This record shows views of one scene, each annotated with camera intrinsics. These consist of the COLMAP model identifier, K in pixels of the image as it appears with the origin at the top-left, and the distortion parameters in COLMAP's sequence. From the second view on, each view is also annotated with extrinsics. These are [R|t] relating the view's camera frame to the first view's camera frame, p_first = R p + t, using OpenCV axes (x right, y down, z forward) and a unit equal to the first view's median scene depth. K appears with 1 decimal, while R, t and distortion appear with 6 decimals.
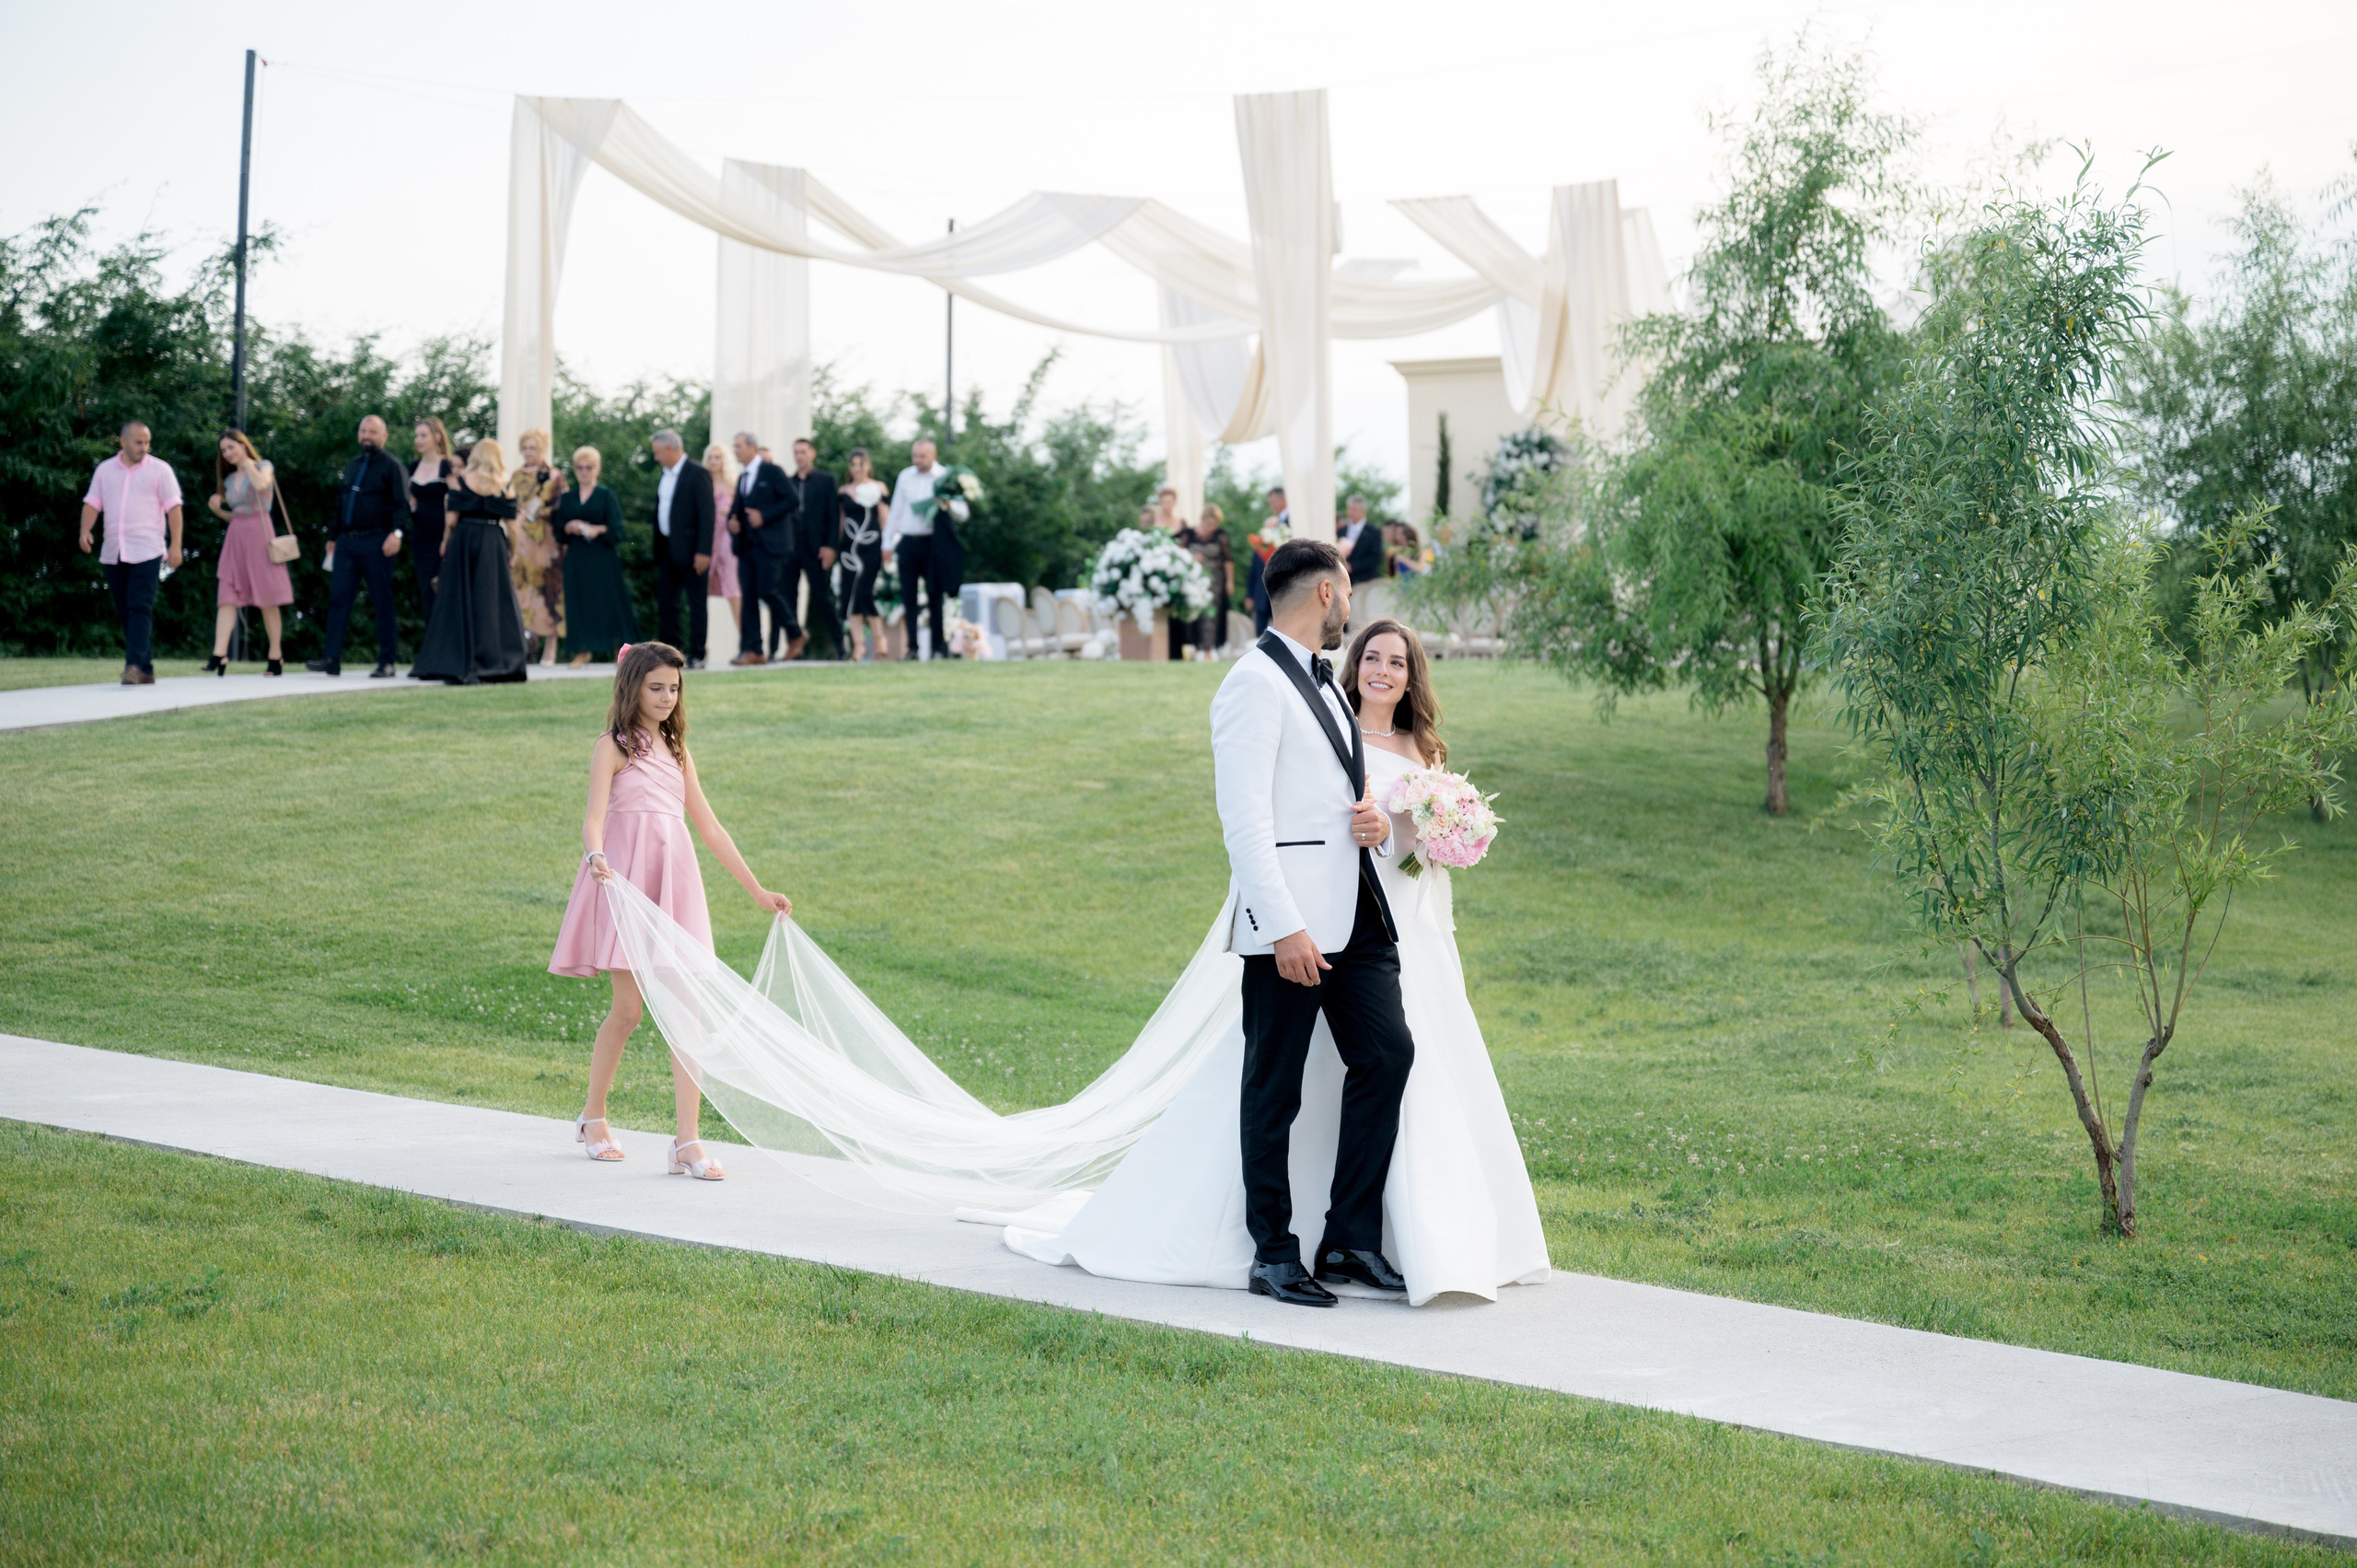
lens RADIAL K [[4552.5, 0, 1179.8], [0, 4552.5, 777.7], [0, 0, 1]] dist [-0.004358, 0.000000]
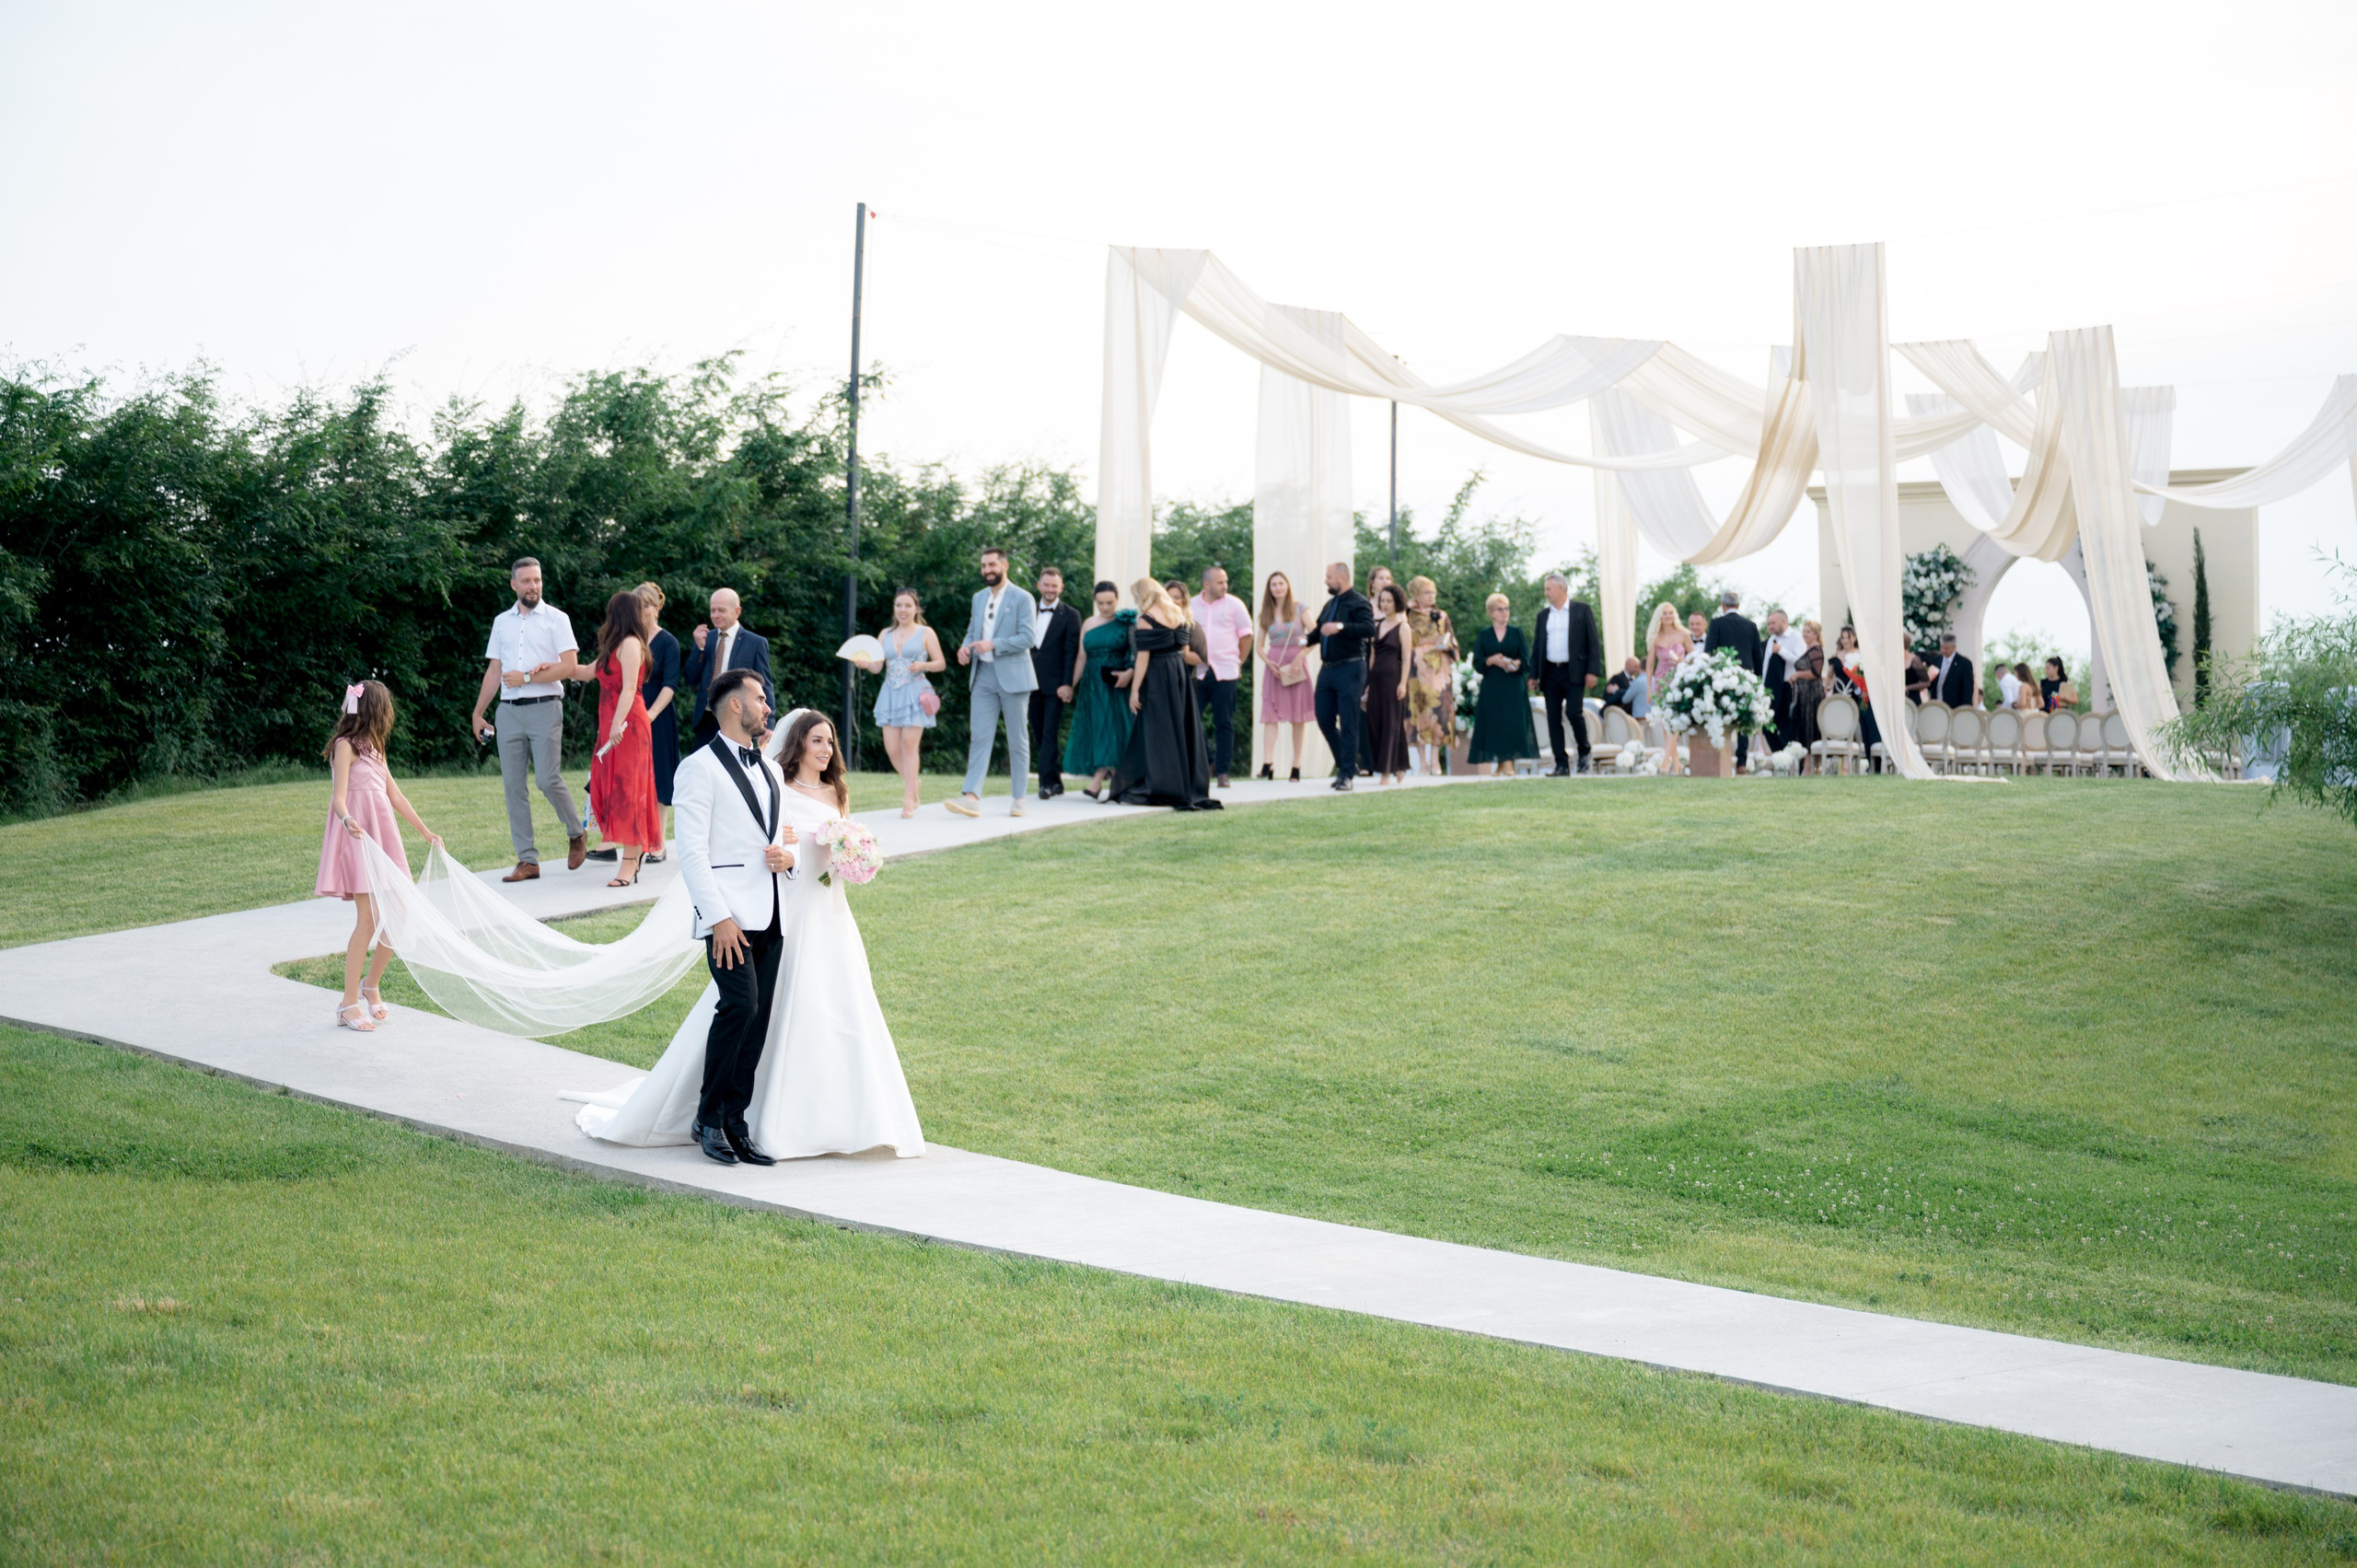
lens RADIAL K [[4004.4, 0, 1174.6], [0, 4004.4, 789.3], [0, 0, 1]] dist [0.023237, 0.000000]
pose [[0.999299, 0.007208, -0.036748, -0.094647], [-0.007599, 0.999916, -0.010523, -0.010385], [0.036669, 0.010795, 0.999269, 0.045707]]
